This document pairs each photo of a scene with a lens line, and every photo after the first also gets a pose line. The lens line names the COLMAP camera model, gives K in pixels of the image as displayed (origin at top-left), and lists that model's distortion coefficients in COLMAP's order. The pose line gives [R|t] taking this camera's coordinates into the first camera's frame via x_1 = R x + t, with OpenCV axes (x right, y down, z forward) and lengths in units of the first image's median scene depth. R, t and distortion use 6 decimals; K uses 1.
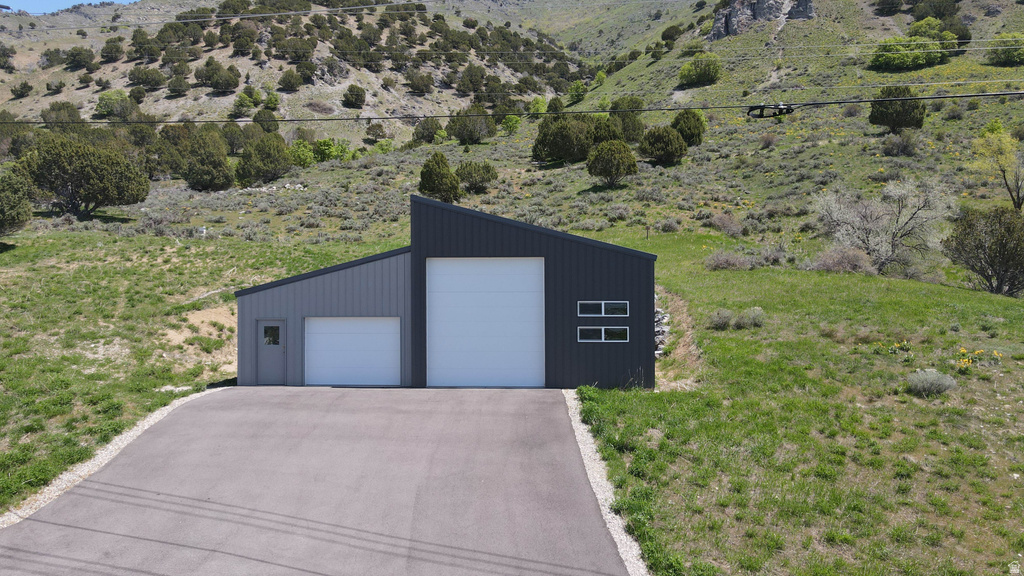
lens RADIAL K [[725.6, 0, 512.0], [0, 725.6, 288.0], [0, 0, 1]] dist [0.001550, 0.029263]
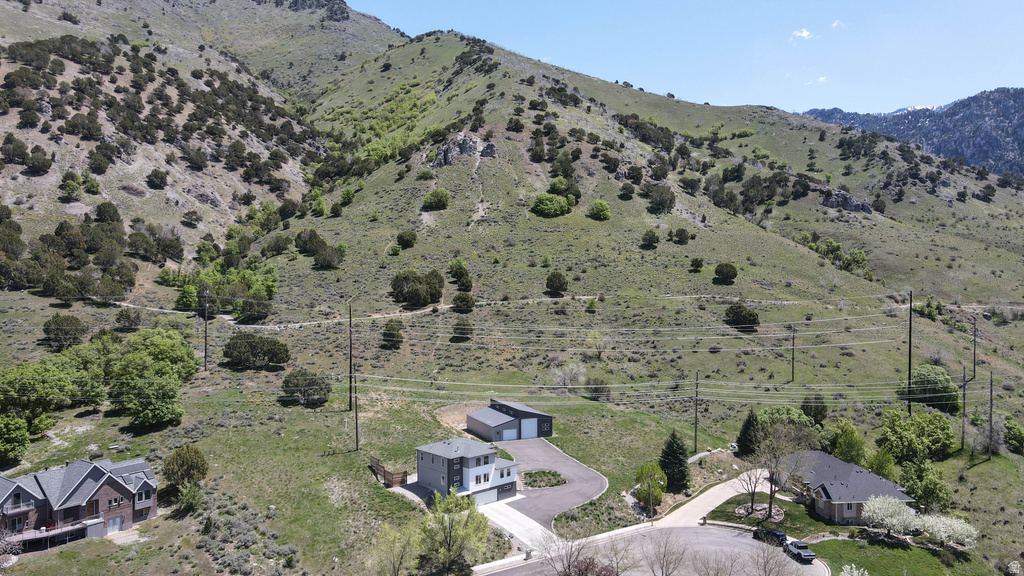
lens RADIAL K [[784.9, 0, 480.8], [0, 784.9, 285.6], [0, 0, 1]] dist [0.074297, 0.003160]
pose [[0.900361, -0.007458, 0.435080, -0.333928], [-0.007072, 0.999470, 0.031767, -0.139227], [-0.435087, -0.031678, 0.899831, -0.489060]]
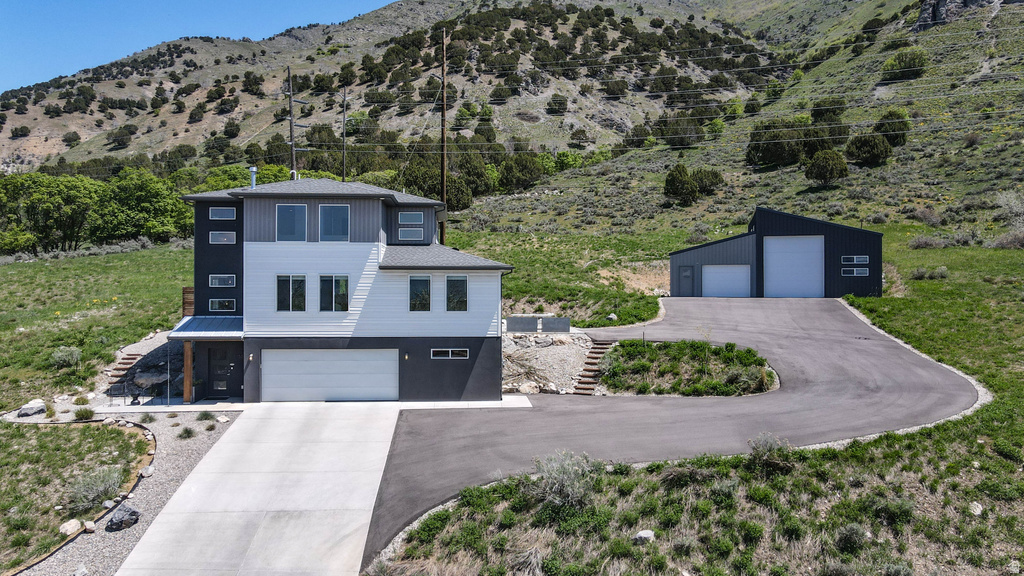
lens RADIAL K [[751.5, 0, 512.0], [0, 751.5, 288.0], [0, 0, 1]] dist [0.007224, 0.008797]
pose [[0.974966, 0.003691, -0.222323, -0.033439], [-0.003418, 0.999993, 0.001613, 0.010483], [0.222327, -0.000813, 0.974972, -0.124932]]
